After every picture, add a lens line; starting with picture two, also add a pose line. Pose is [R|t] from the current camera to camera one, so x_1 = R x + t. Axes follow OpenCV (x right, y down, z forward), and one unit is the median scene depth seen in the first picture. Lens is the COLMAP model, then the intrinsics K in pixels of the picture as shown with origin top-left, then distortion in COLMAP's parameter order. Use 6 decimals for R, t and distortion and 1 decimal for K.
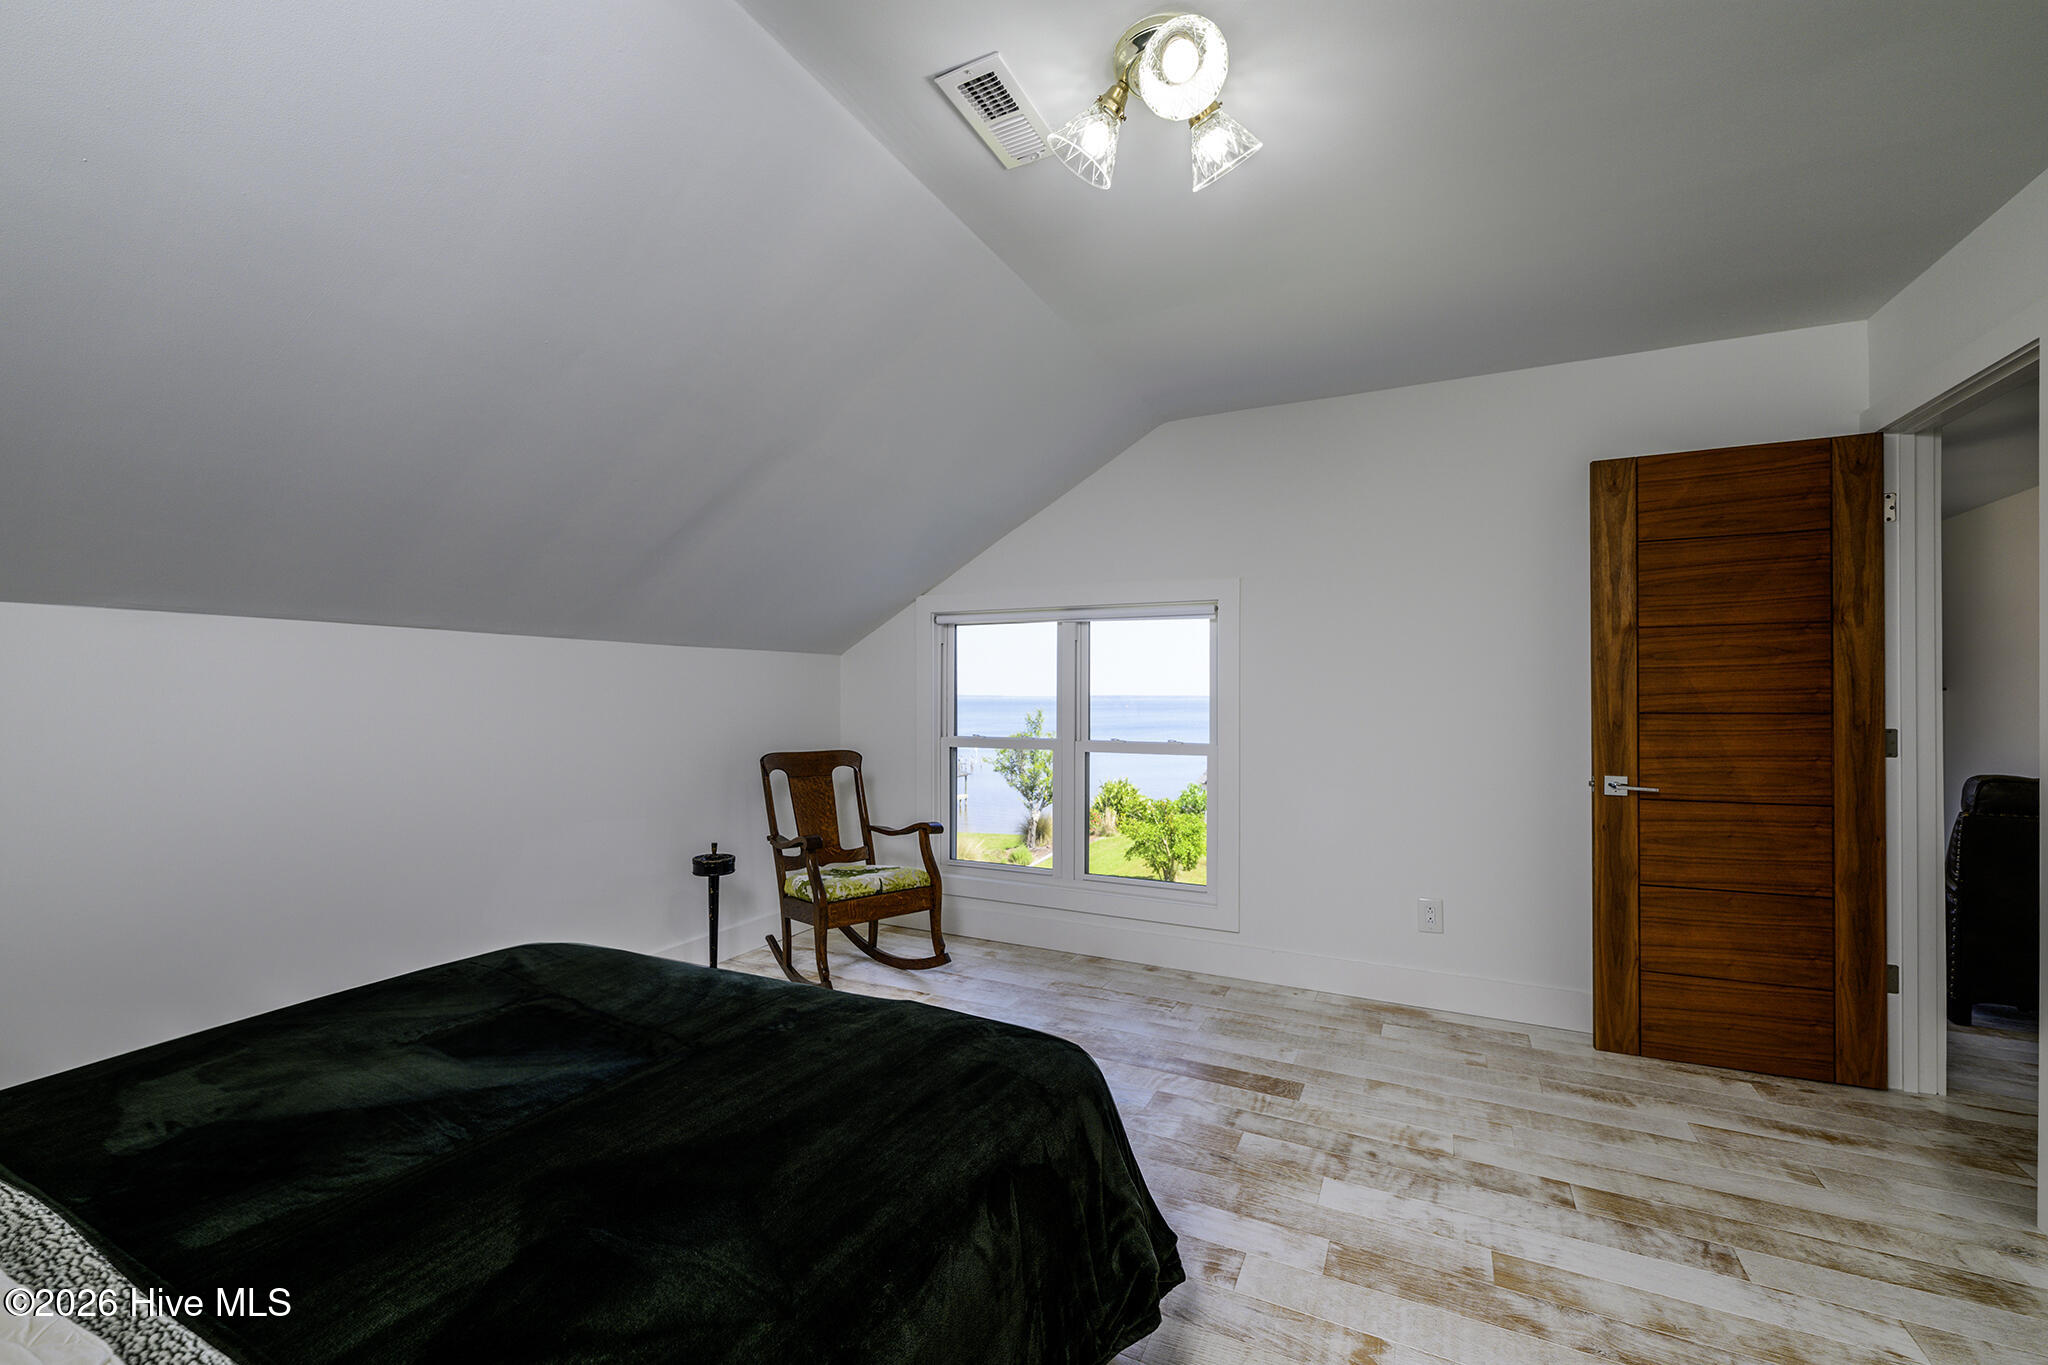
lens RADIAL K [[817.7, 0, 1013.4], [0, 817.7, 682.5], [0, 0, 1]] dist [0.000373, 0.000250]
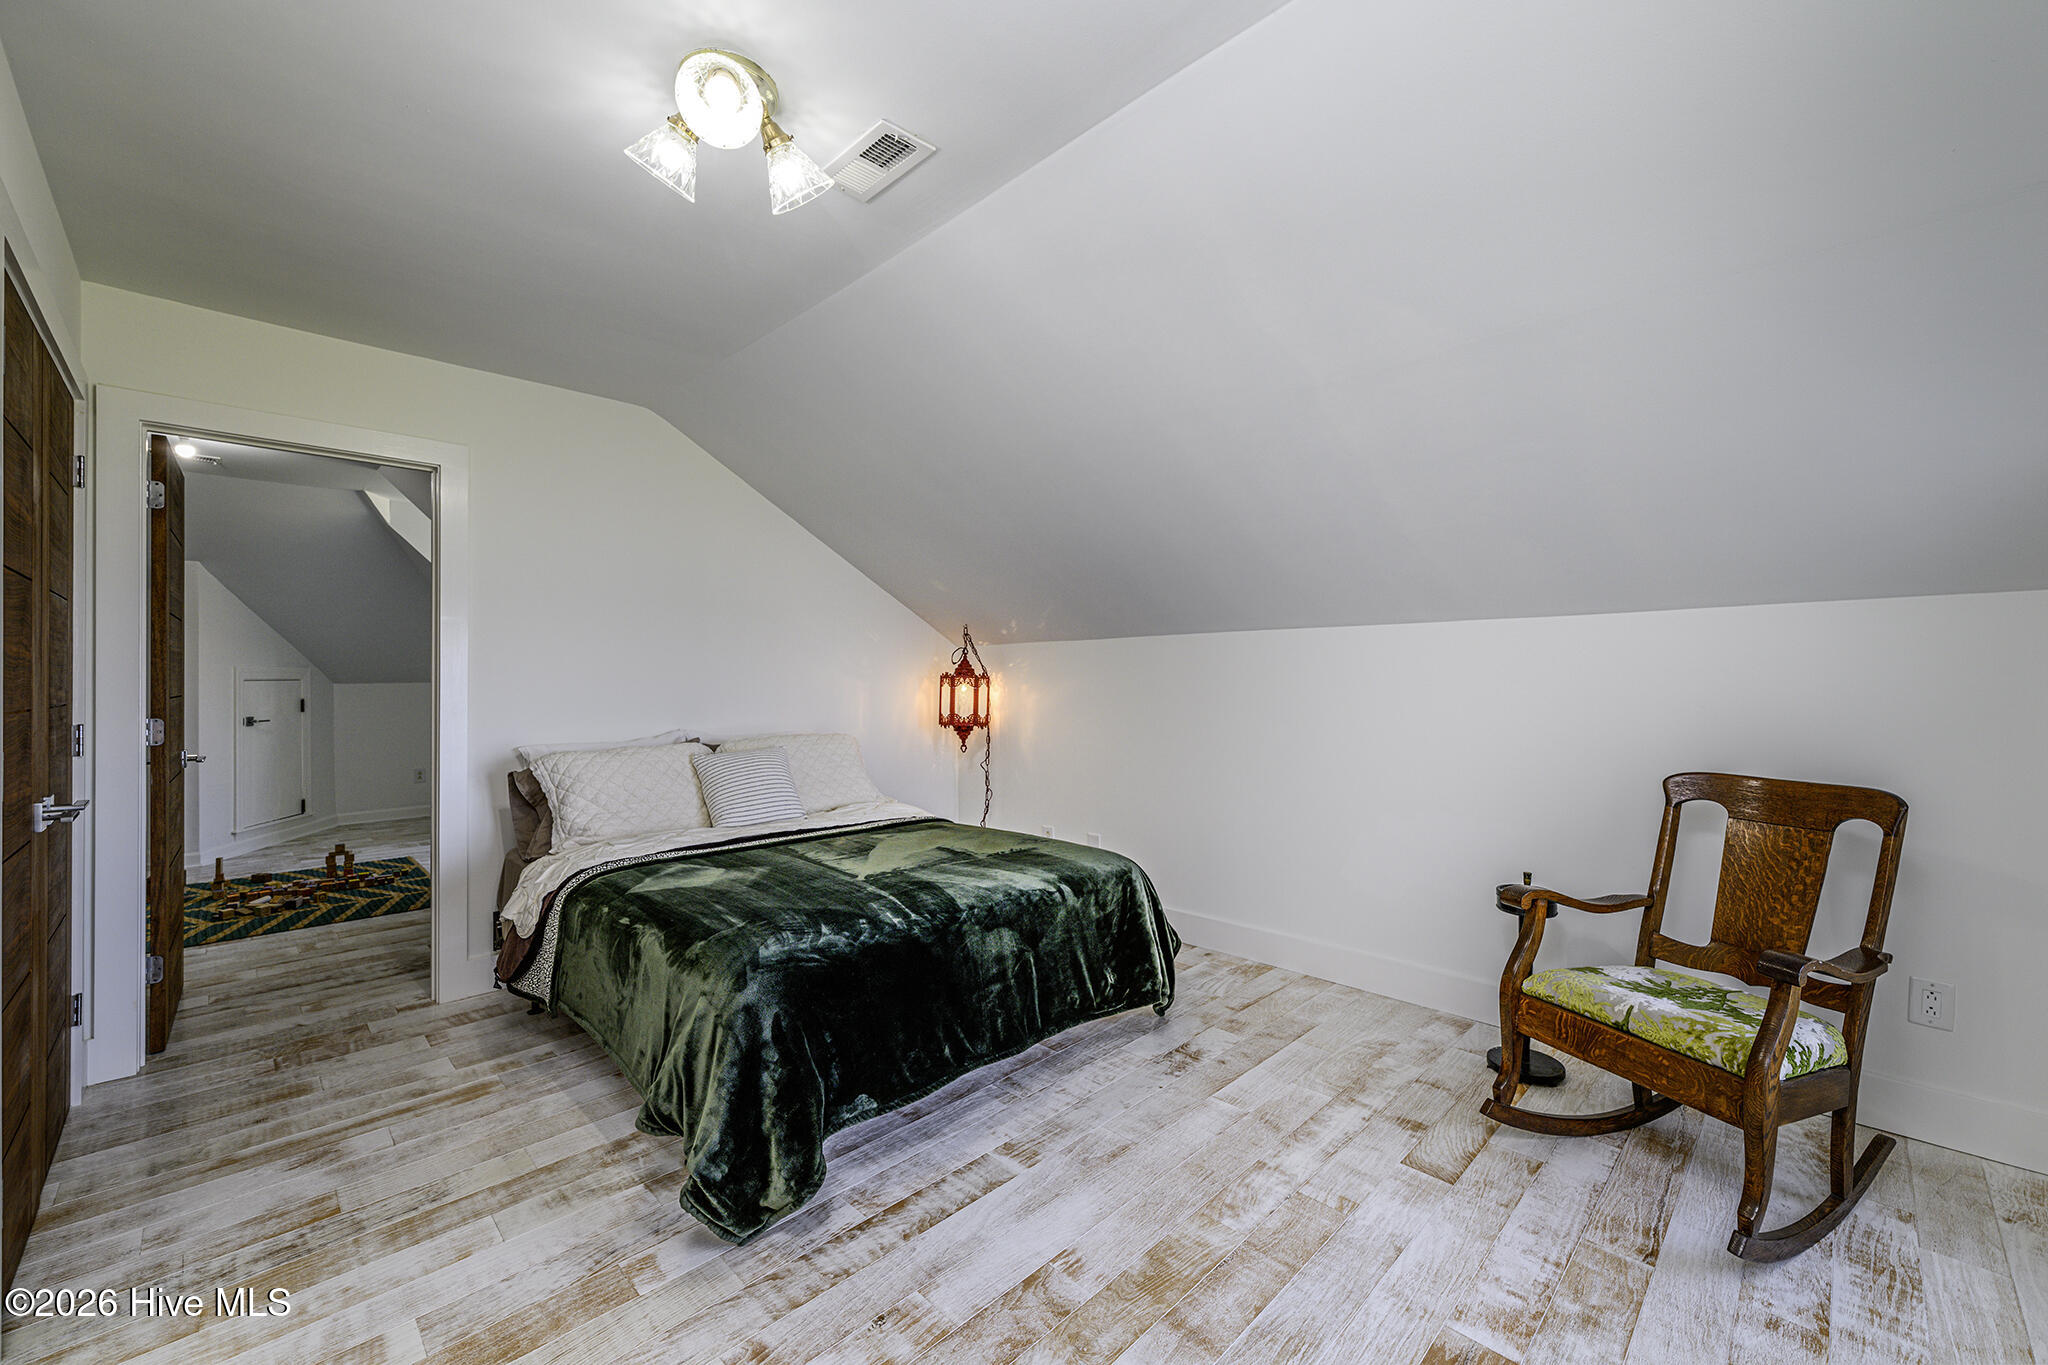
lens RADIAL K [[817.7, 0, 1013.4], [0, 817.7, 682.5], [0, 0, 1]] dist [0.000373, 0.000250]
pose [[-0.312914, -0.013930, -0.949679, 0.500291], [0.006785, 0.999834, -0.016901, 0.027841], [0.949757, -0.011732, -0.312768, 0.788197]]
